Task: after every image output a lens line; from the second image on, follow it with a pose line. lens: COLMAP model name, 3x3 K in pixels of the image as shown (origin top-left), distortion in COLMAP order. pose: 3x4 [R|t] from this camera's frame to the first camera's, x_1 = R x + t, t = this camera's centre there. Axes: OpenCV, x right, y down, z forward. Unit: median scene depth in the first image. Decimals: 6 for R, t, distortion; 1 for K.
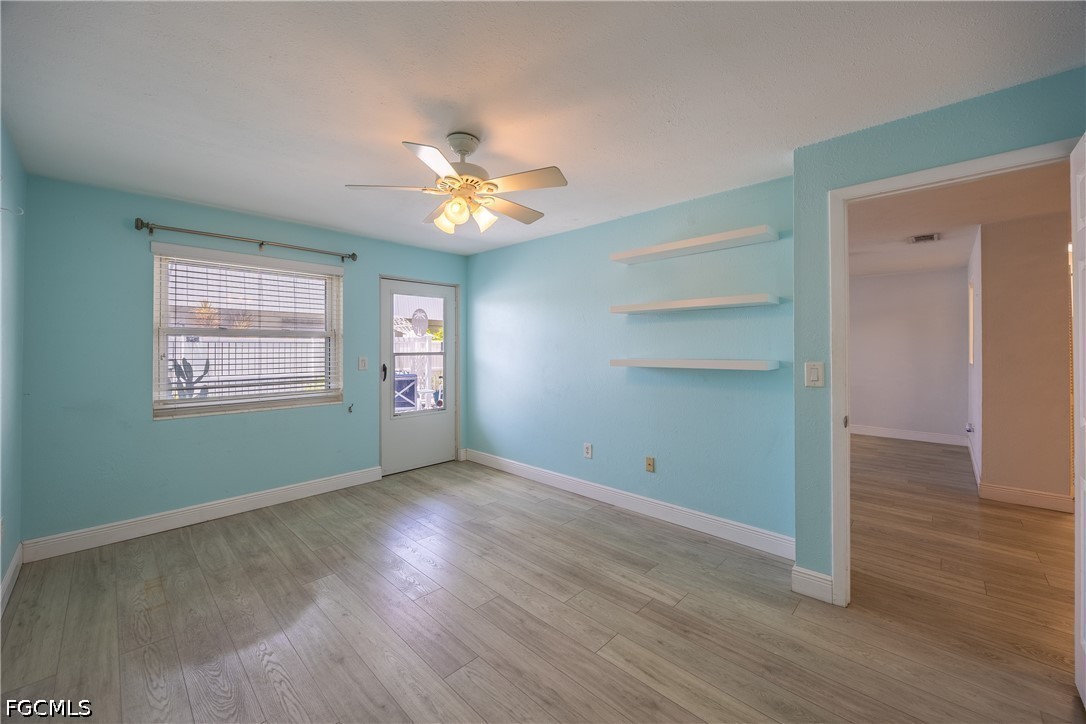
lens RADIAL K [[414.6, 0, 533.8], [0, 414.6, 344.9], [0, 0, 1]] dist [-0.000558, -0.000462]
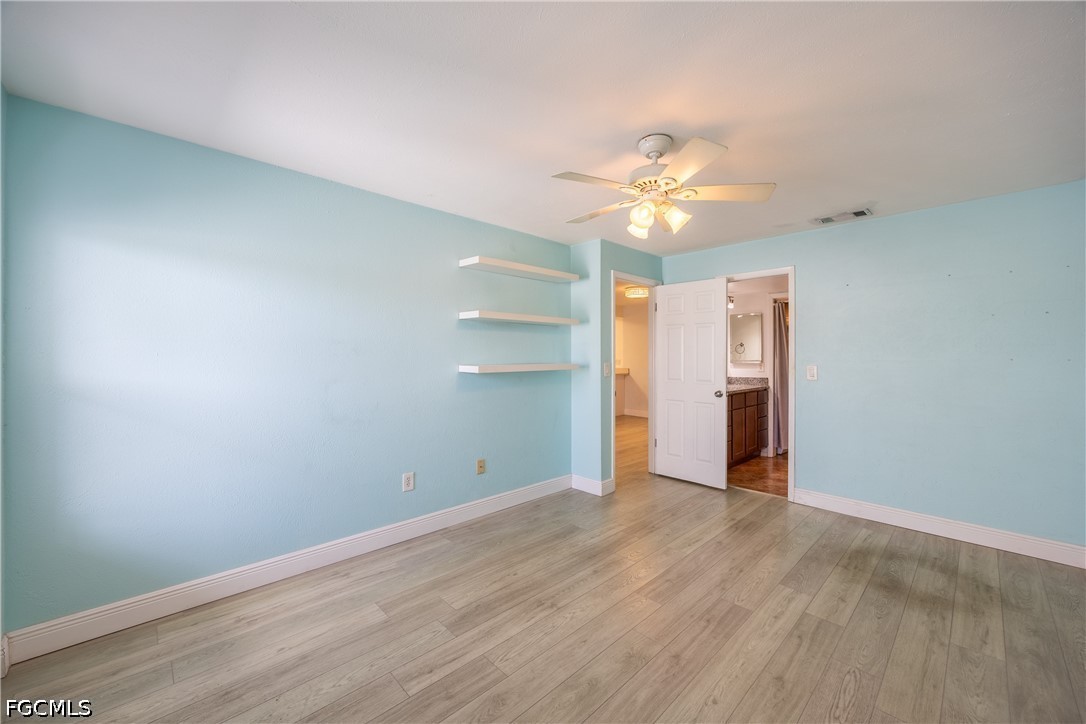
lens RADIAL K [[426.9, 0, 549.3], [0, 426.9, 353.3], [0, 0, 1]] dist [-0.004525, 0.000400]
pose [[0.027615, 0.003640, 0.999612, -0.812852], [-0.010053, 0.999944, -0.003363, 0.008246], [-0.999568, -0.009957, 0.027650, 0.836611]]
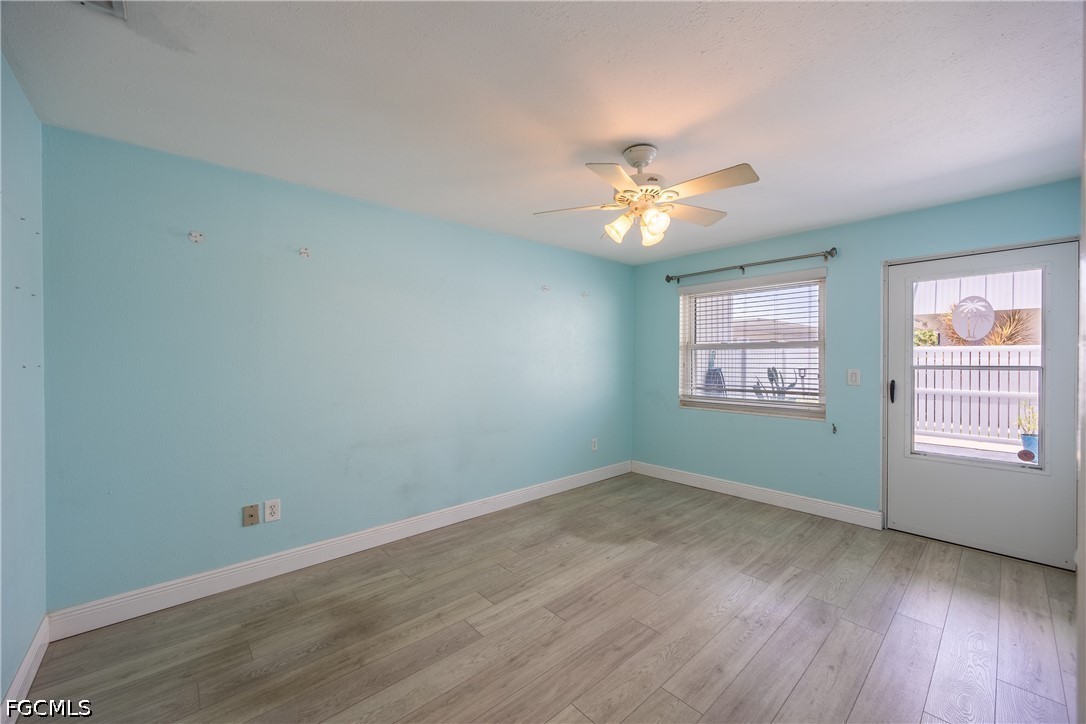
lens RADIAL K [[426.9, 0, 542.9], [0, 426.9, 356.1], [0, 0, 1]] dist [-0.004525, 0.000400]
pose [[-0.055593, -0.006023, -0.998435, 0.601919], [0.006345, 0.999959, -0.006386, 0.005854], [0.998433, -0.006690, -0.055553, 0.564398]]
